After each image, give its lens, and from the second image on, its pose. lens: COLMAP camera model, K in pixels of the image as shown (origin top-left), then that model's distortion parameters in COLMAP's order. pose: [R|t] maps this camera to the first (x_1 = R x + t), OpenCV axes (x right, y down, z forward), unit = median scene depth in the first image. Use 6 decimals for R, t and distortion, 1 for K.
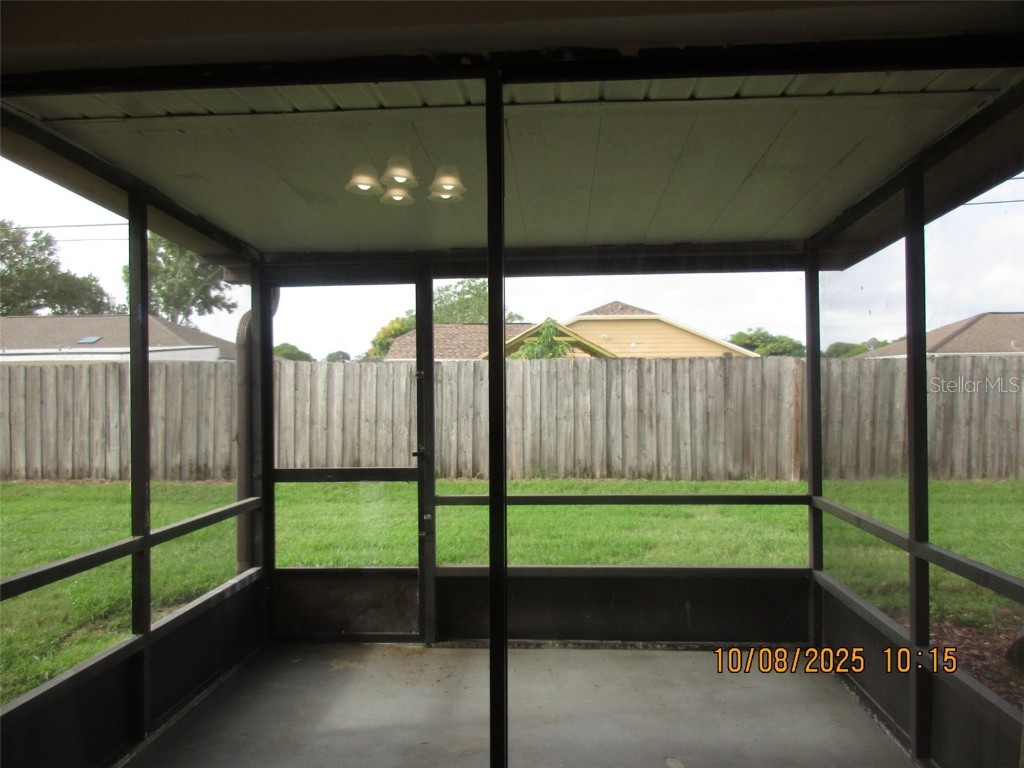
lens RADIAL K [[764.3, 0, 521.0], [0, 764.3, 382.5], [0, 0, 1]] dist [-0.001043, -0.004391]
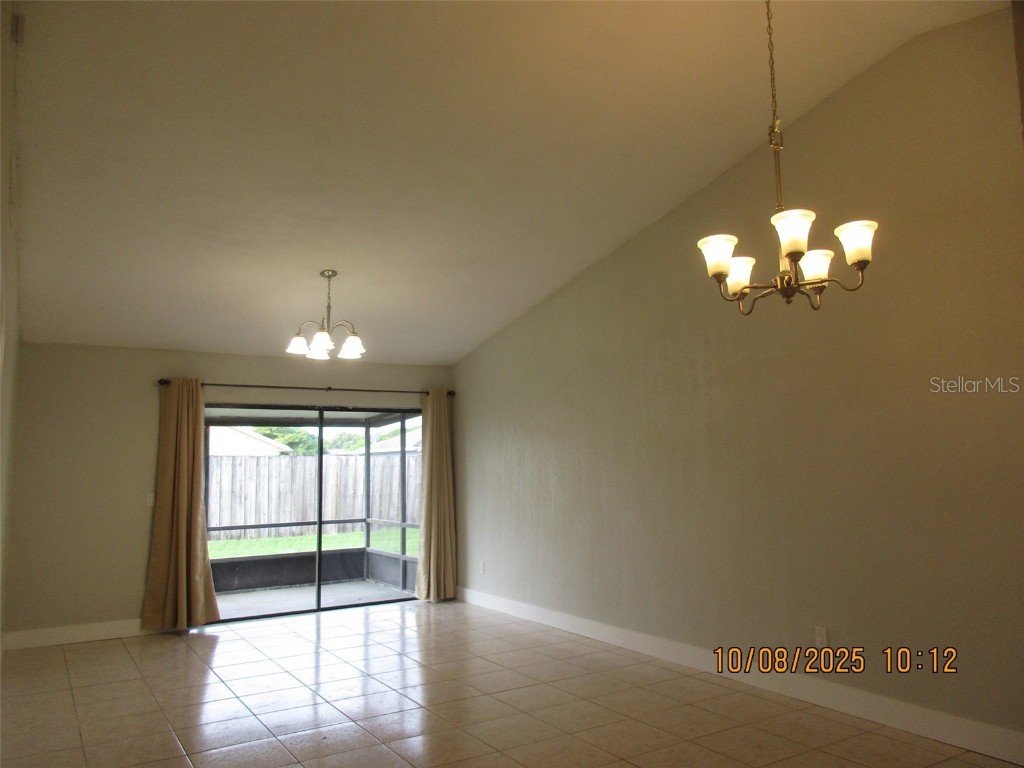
lens RADIAL K [[755.9, 0, 512.0], [0, 755.9, 384.0], [0, 0, 1]] dist [0.006983, 0.000130]
pose [[0.816624, 0.056991, 0.574350, -0.254522], [0.007388, 0.993999, -0.109137, -0.006811], [-0.577123, 0.093367, 0.811302, -0.500943]]
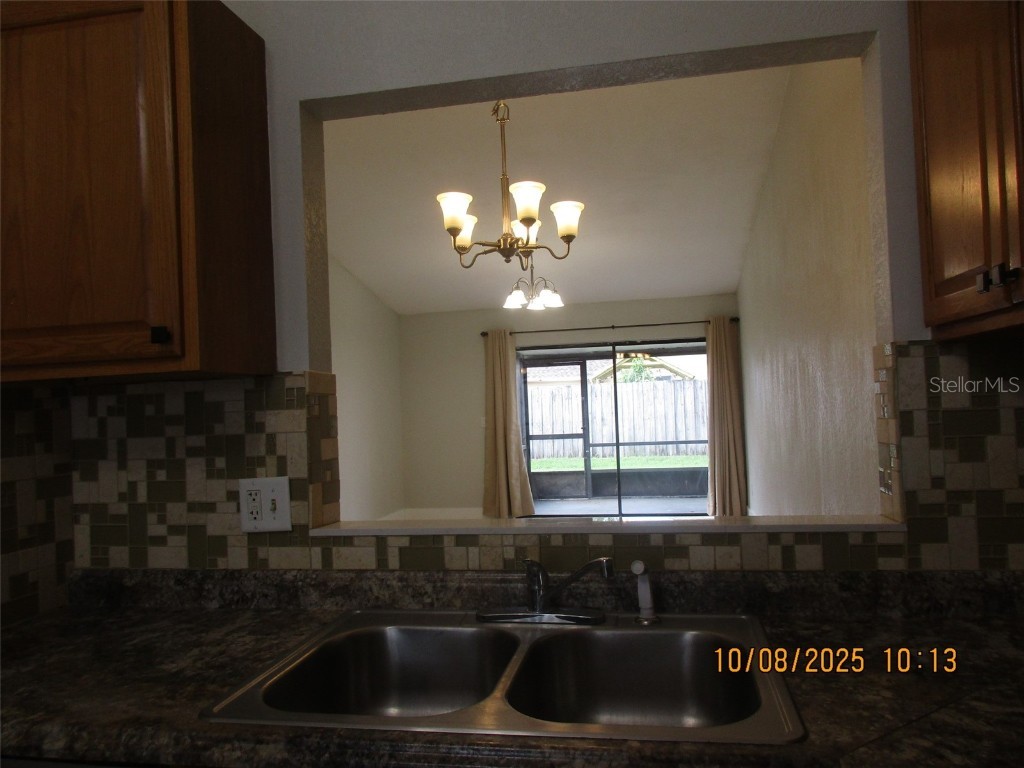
lens RADIAL K [[767.4, 0, 518.7], [0, 767.4, 385.6], [0, 0, 1]] dist [-0.003597, 0.003321]
pose [[0.990801, -0.032186, -0.131446, 0.000473], [0.030724, 0.999442, -0.013140, -0.010314], [0.131795, 0.008980, 0.991236, -0.642436]]
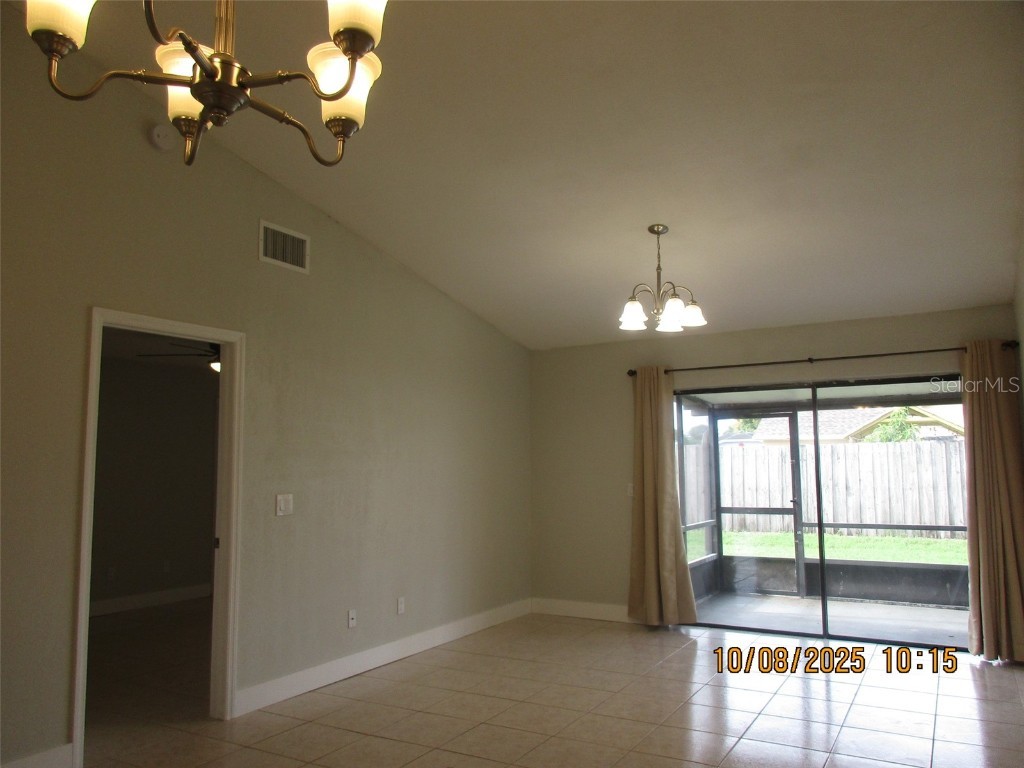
lens RADIAL K [[767.4, 0, 518.7], [0, 767.4, 385.6], [0, 0, 1]] dist [-0.003597, 0.003321]
pose [[0.894523, -0.045935, -0.444656, 0.049822], [0.005228, 0.995713, -0.092346, -0.010139], [0.446992, 0.080281, 0.890928, -0.435726]]
